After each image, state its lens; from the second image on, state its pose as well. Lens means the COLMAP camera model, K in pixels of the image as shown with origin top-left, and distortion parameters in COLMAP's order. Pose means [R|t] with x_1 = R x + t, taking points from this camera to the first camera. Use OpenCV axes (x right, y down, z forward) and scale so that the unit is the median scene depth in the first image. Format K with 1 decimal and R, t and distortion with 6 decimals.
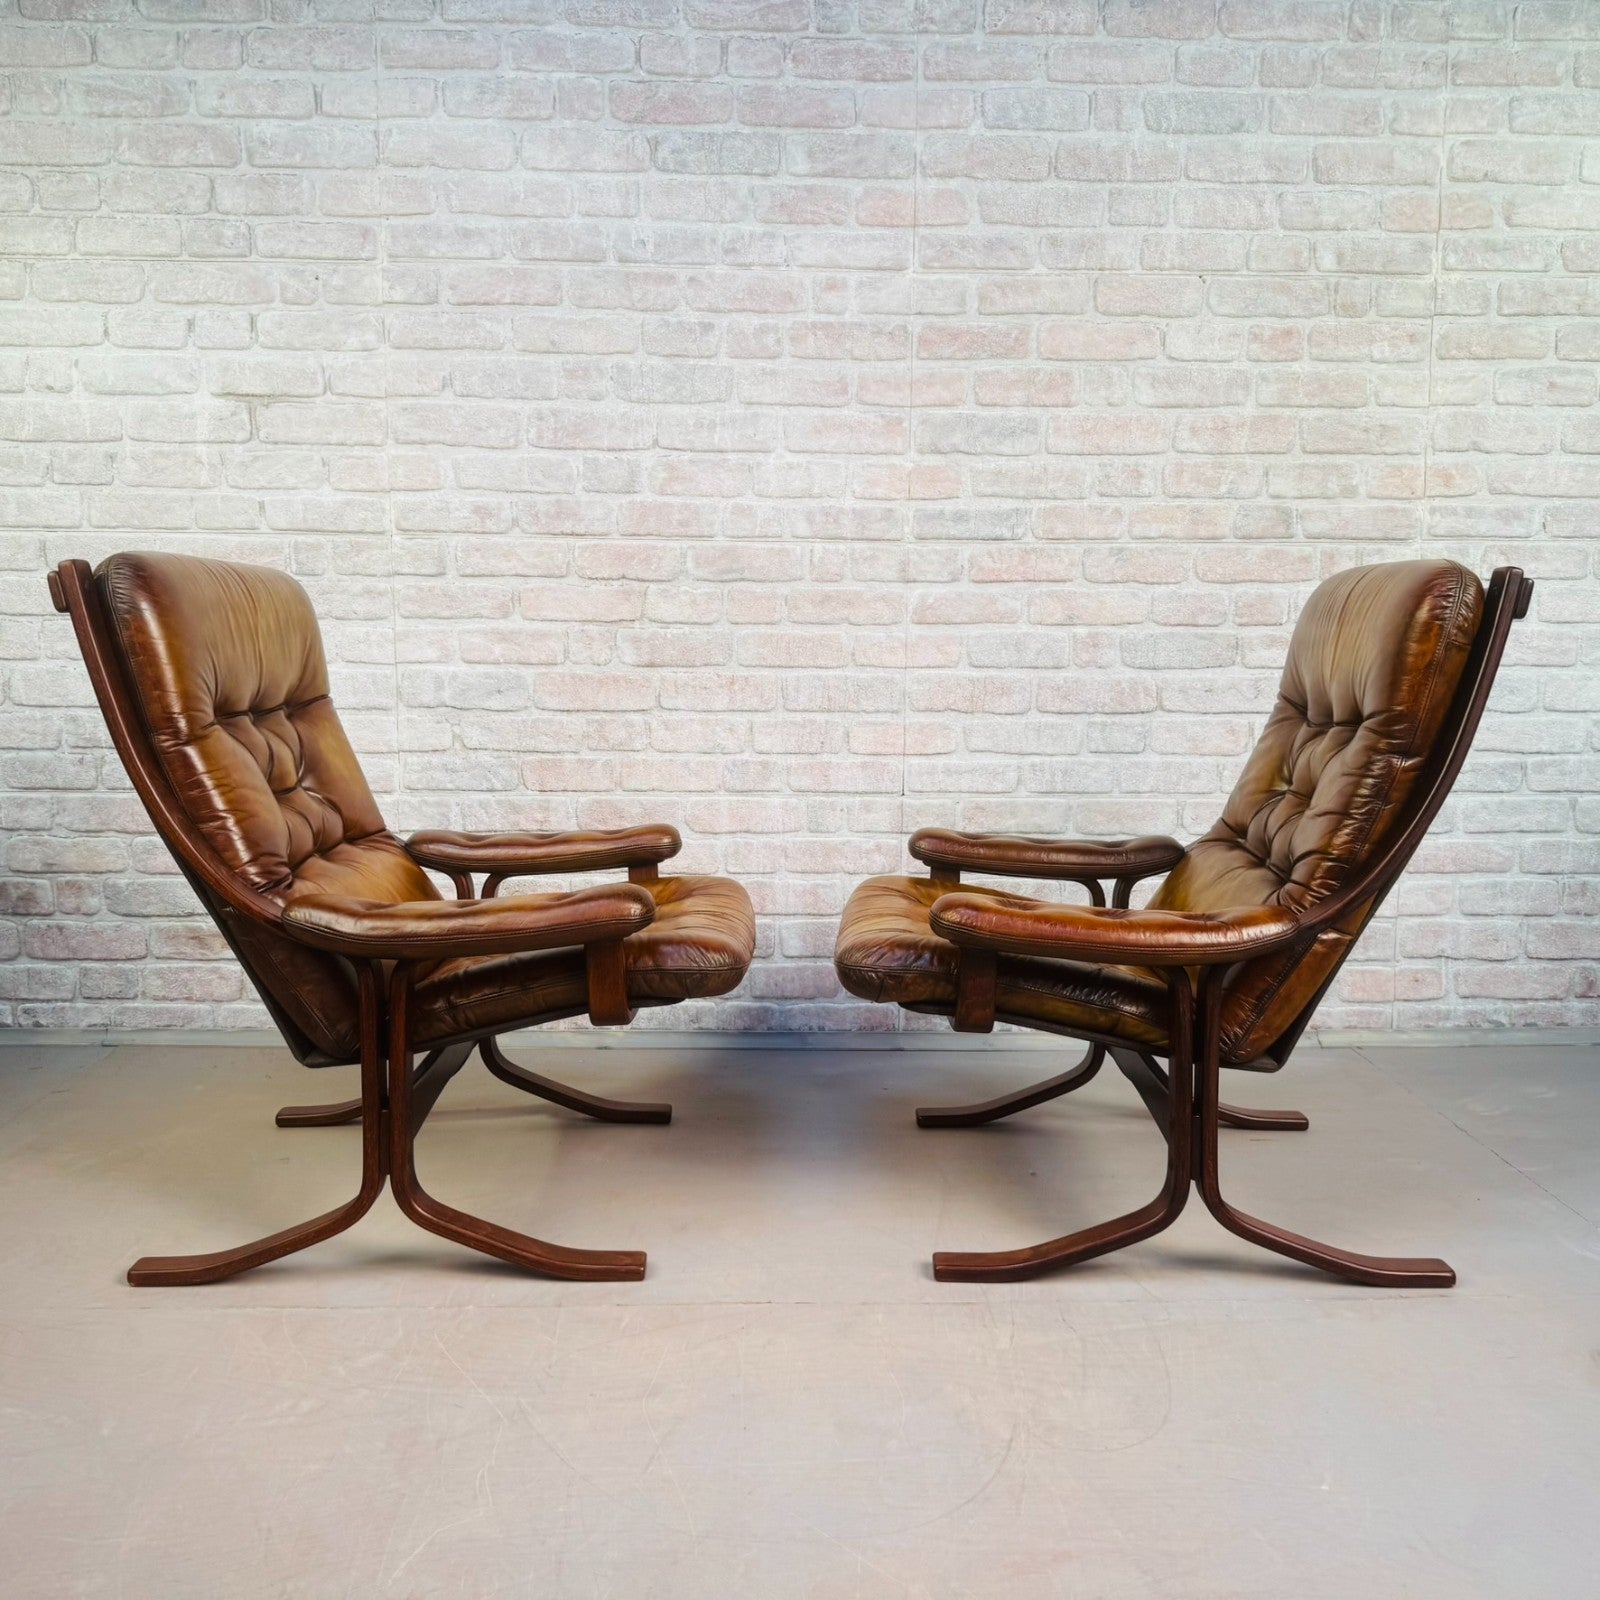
lens RADIAL K [[1498.9, 0, 786.6], [0, 1498.9, 811.3], [0, 0, 1]] dist [0.010999, 0.000000]
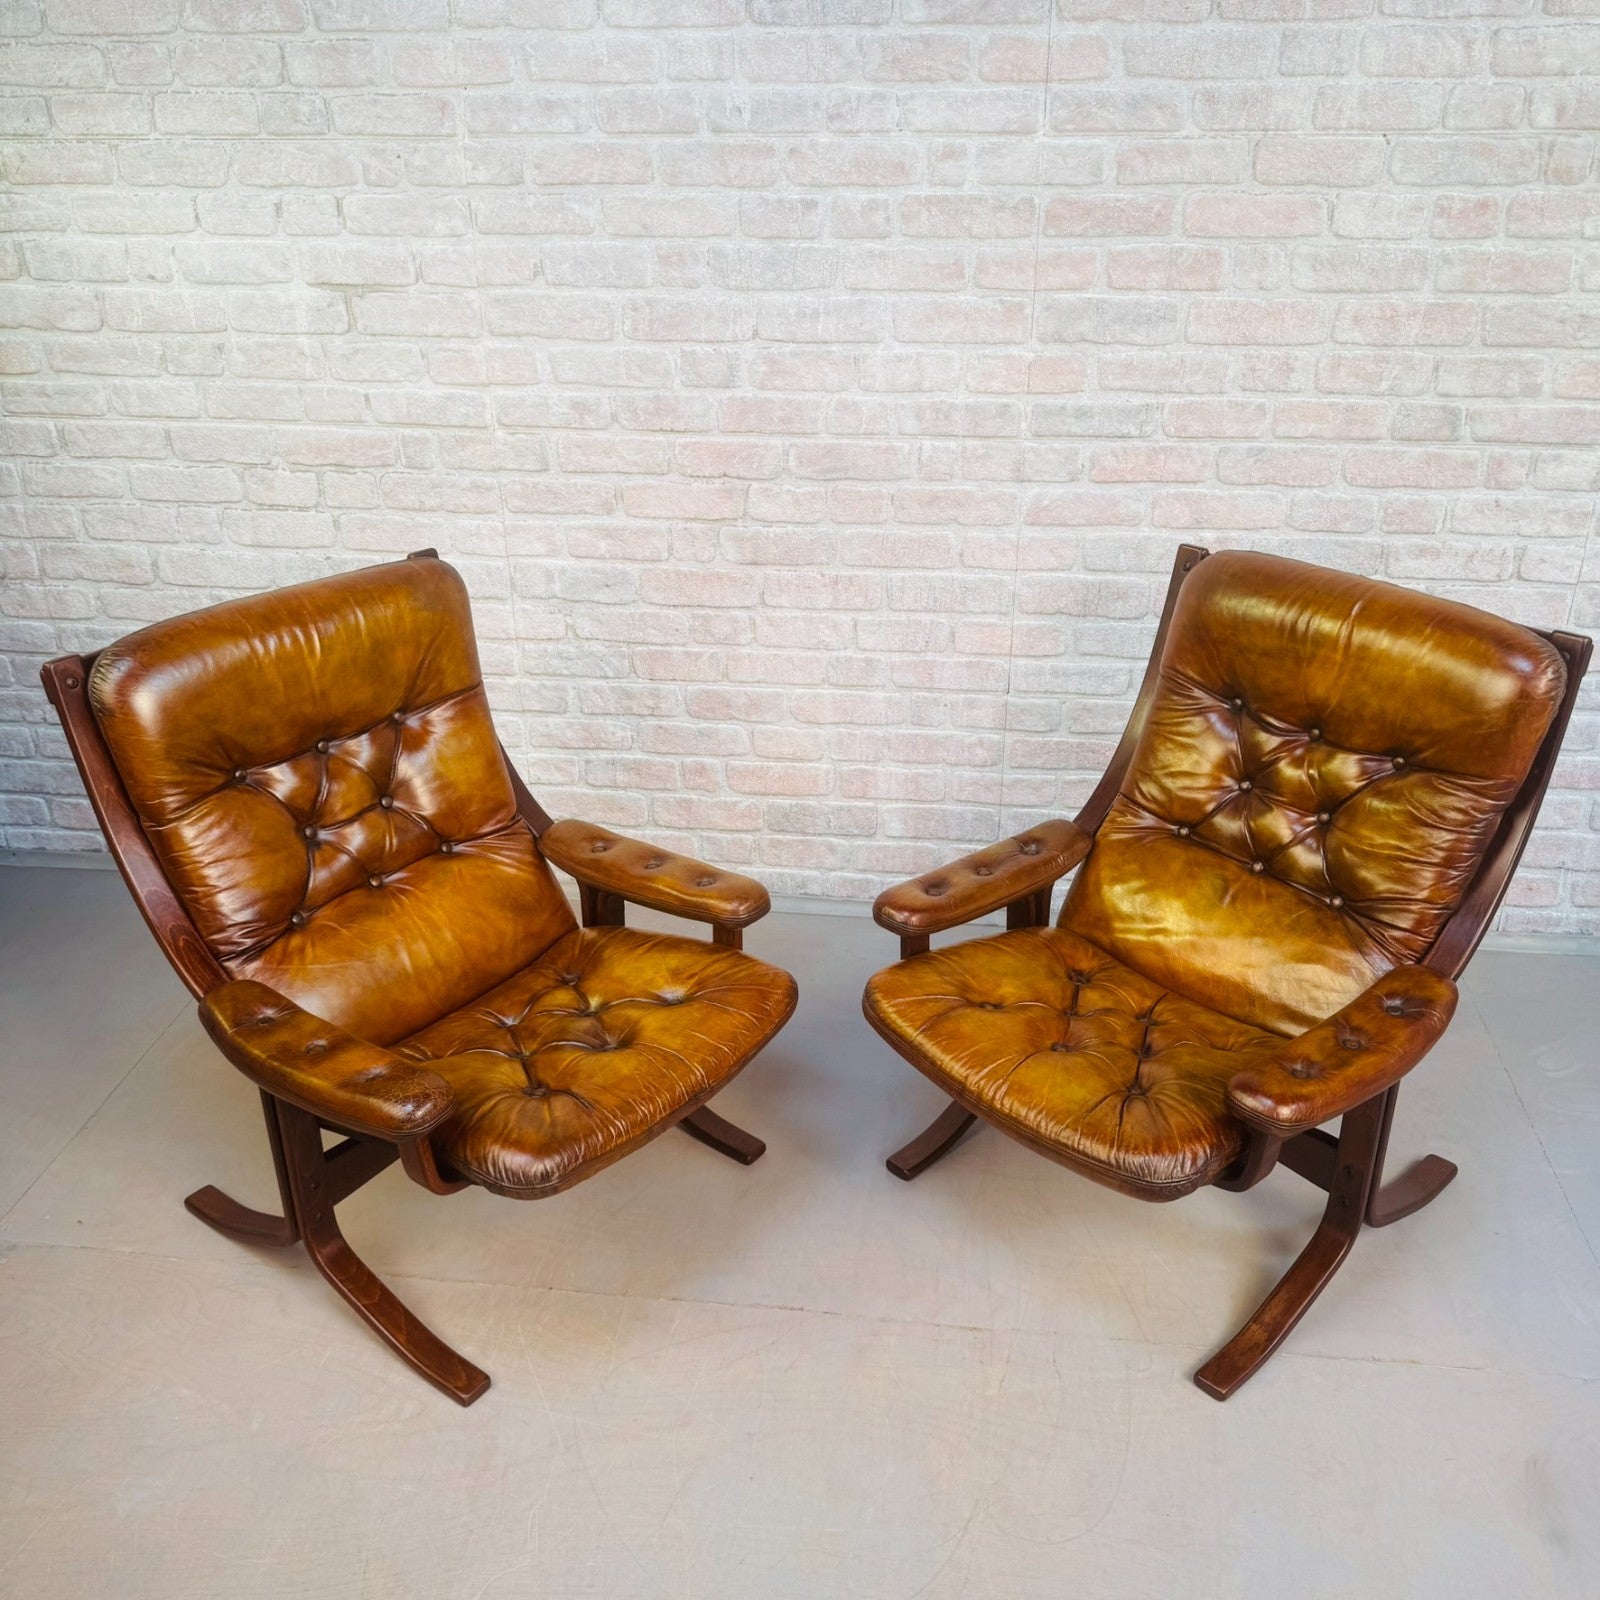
lens RADIAL K [[1501.1, 0, 779.0], [0, 1501.1, 817.3], [0, 0, 1]] dist [-0.001212, 0.000000]
pose [[0.987807, 0.051533, -0.146910, 0.079478], [0.001000, 0.941510, 0.336984, -0.273540], [0.155683, -0.333021, 0.929978, 0.026175]]
